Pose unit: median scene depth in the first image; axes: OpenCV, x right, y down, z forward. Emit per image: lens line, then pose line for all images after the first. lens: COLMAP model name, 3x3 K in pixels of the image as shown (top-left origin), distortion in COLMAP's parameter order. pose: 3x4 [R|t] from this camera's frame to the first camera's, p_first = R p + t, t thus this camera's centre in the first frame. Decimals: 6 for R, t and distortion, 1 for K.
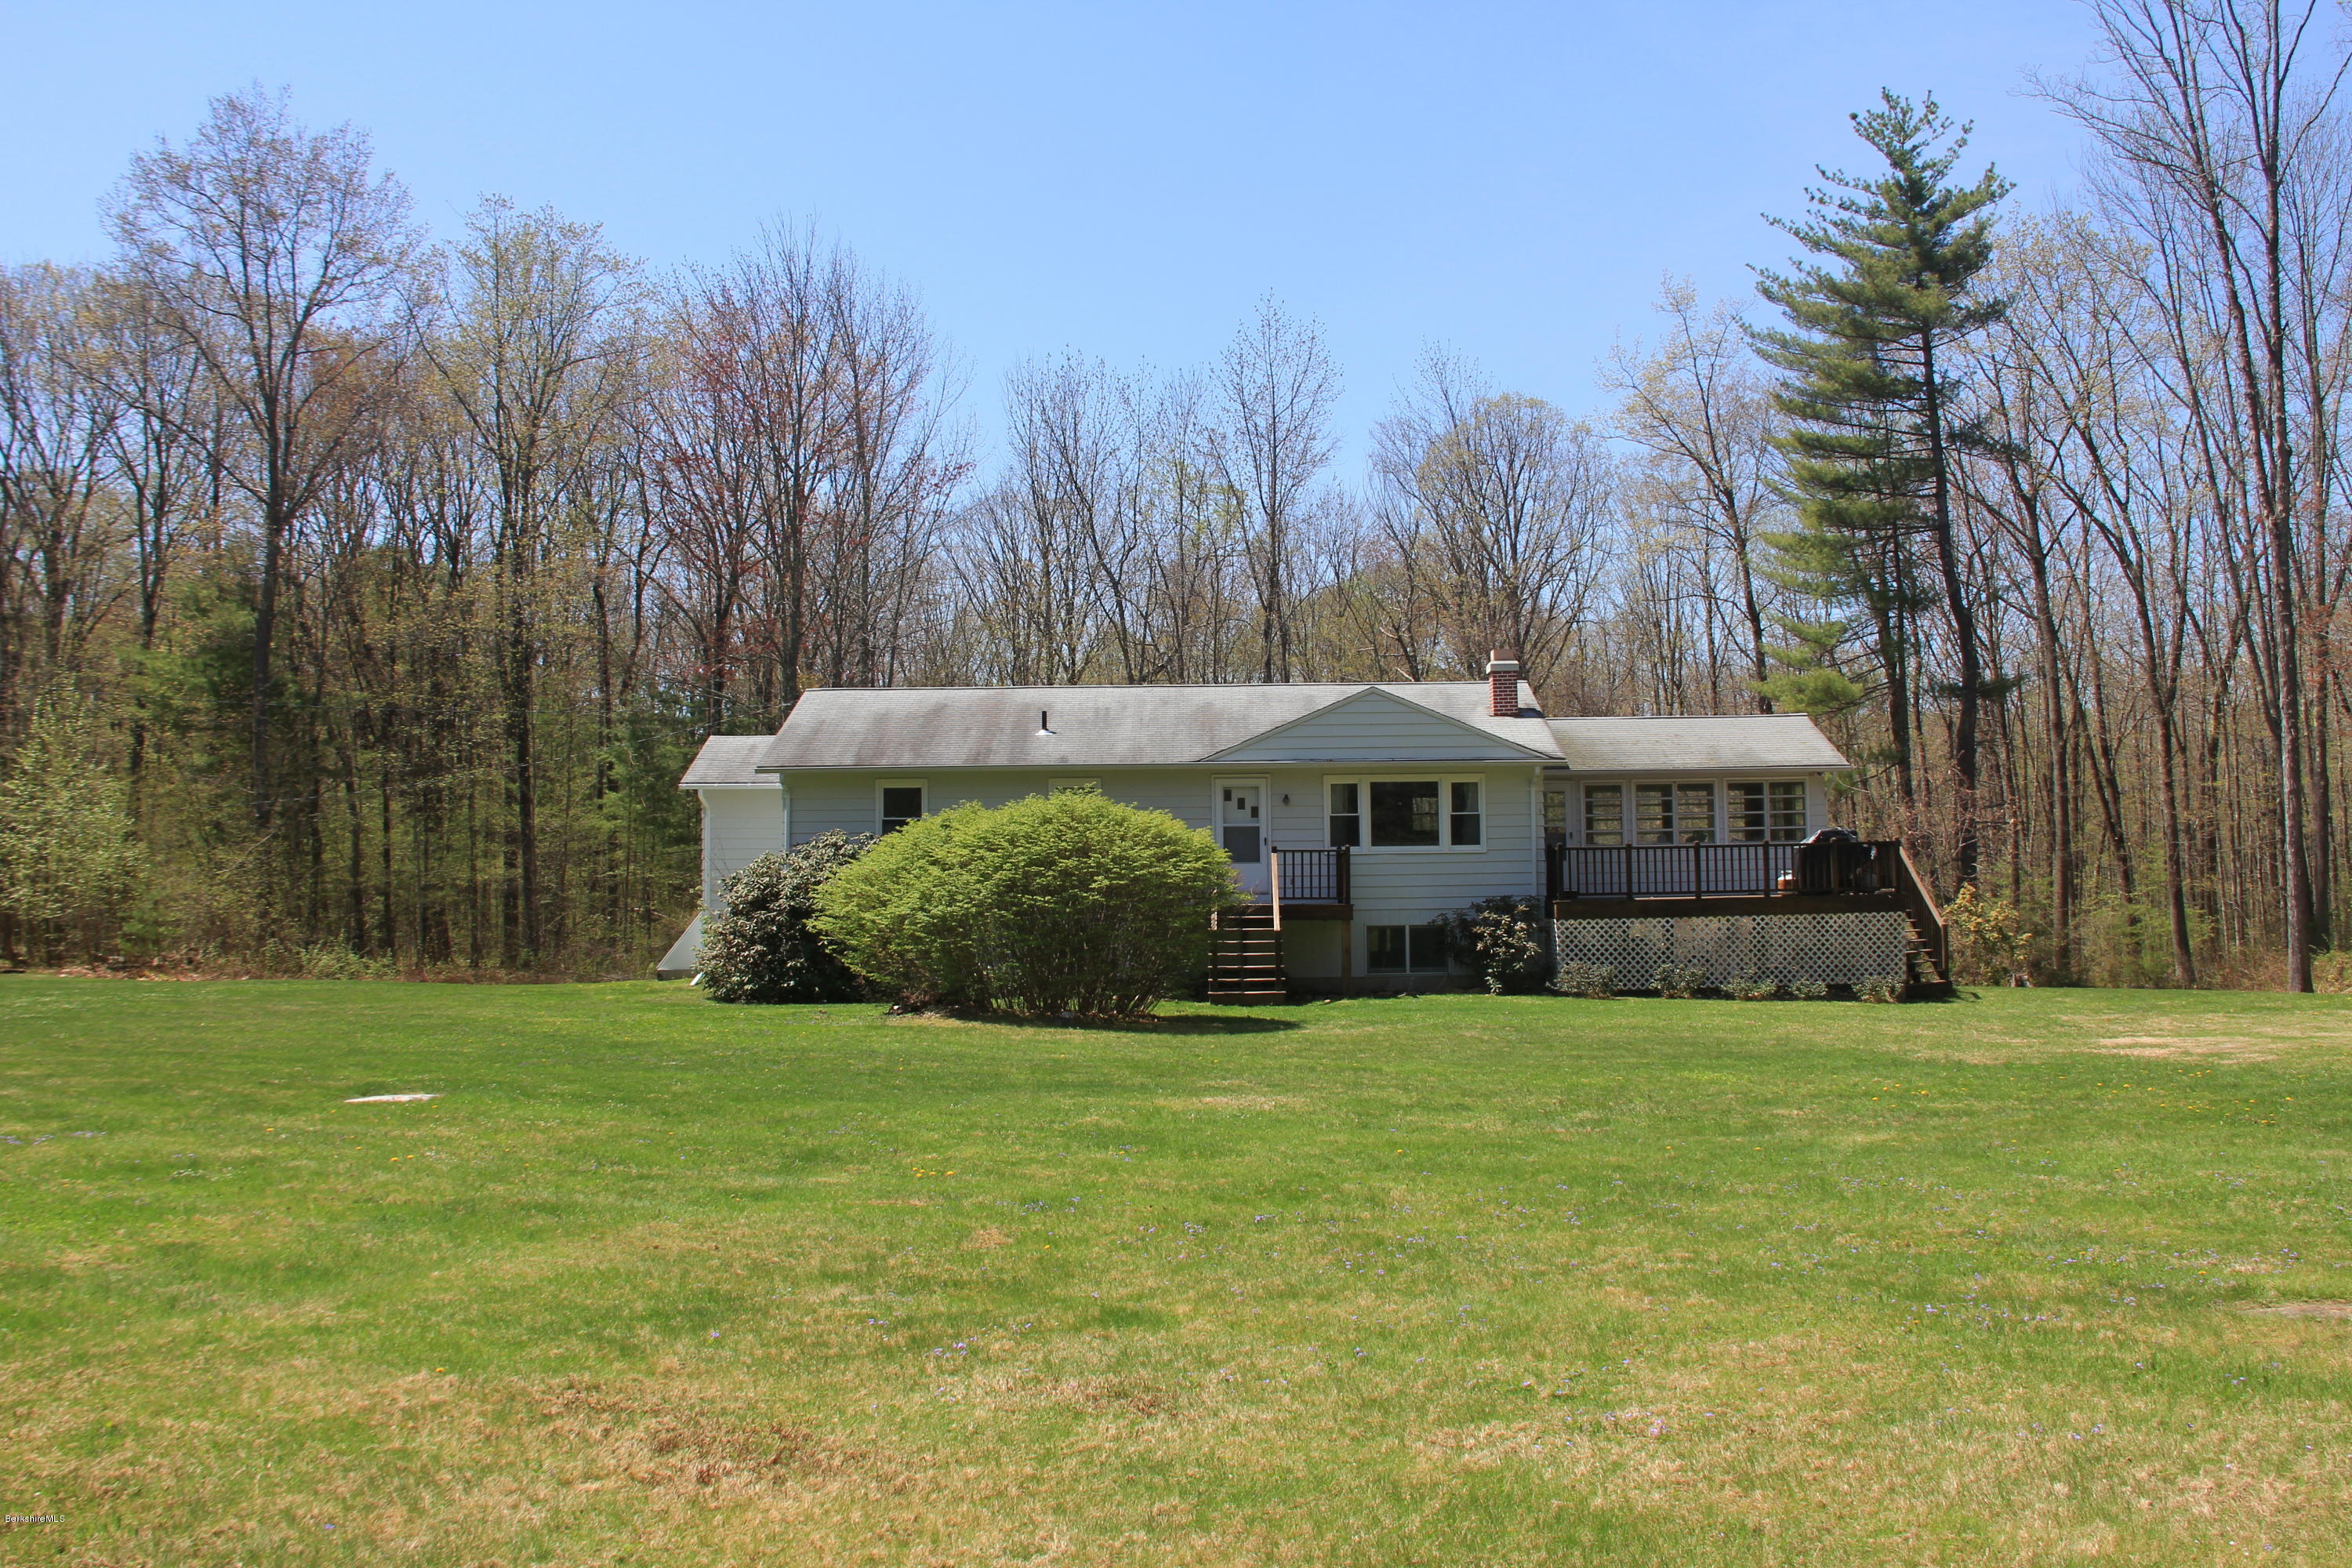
lens RADIAL K [[1944.2, 0, 1178.8], [0, 1944.2, 794.2], [0, 0, 1]] dist [-0.188772, 0.159216]
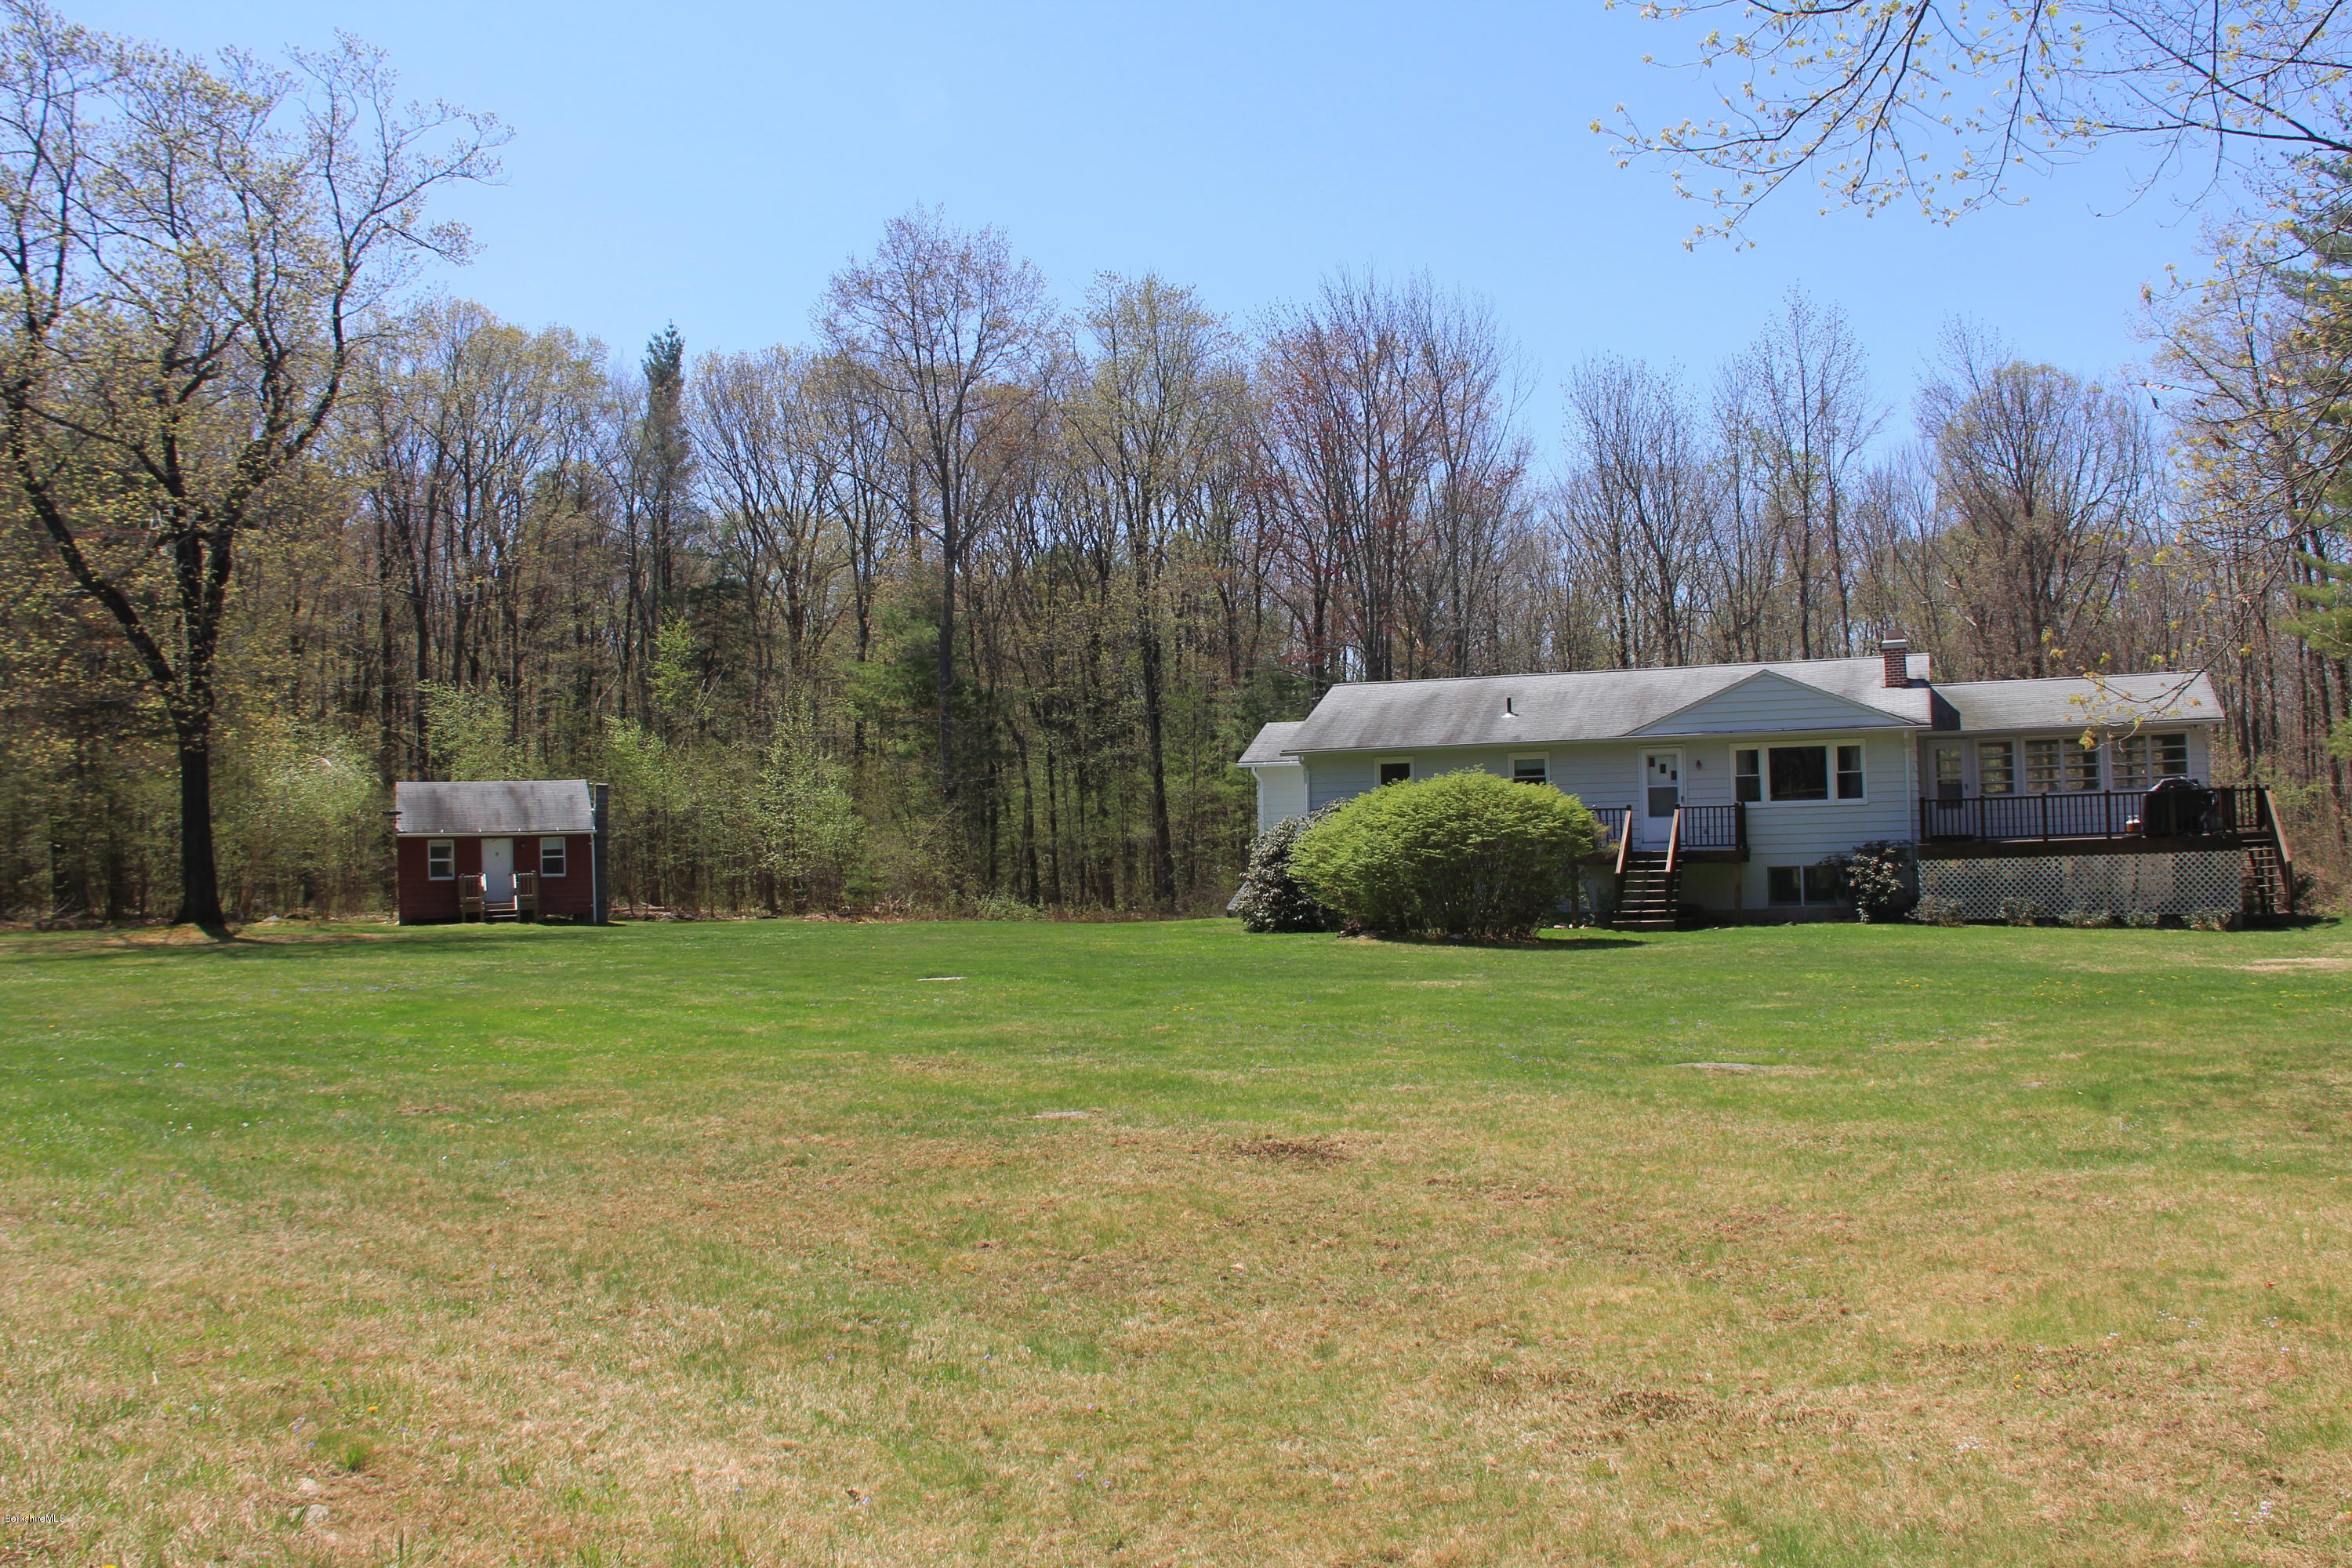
lens RADIAL K [[1944.2, 0, 1178.8], [0, 1944.2, 794.2], [0, 0, 1]] dist [-0.188772, 0.159216]
pose [[0.934908, -0.024130, -0.354068, 0.173470], [0.034098, 0.999178, 0.021942, -0.015929], [0.353247, -0.032587, 0.934962, -0.239048]]
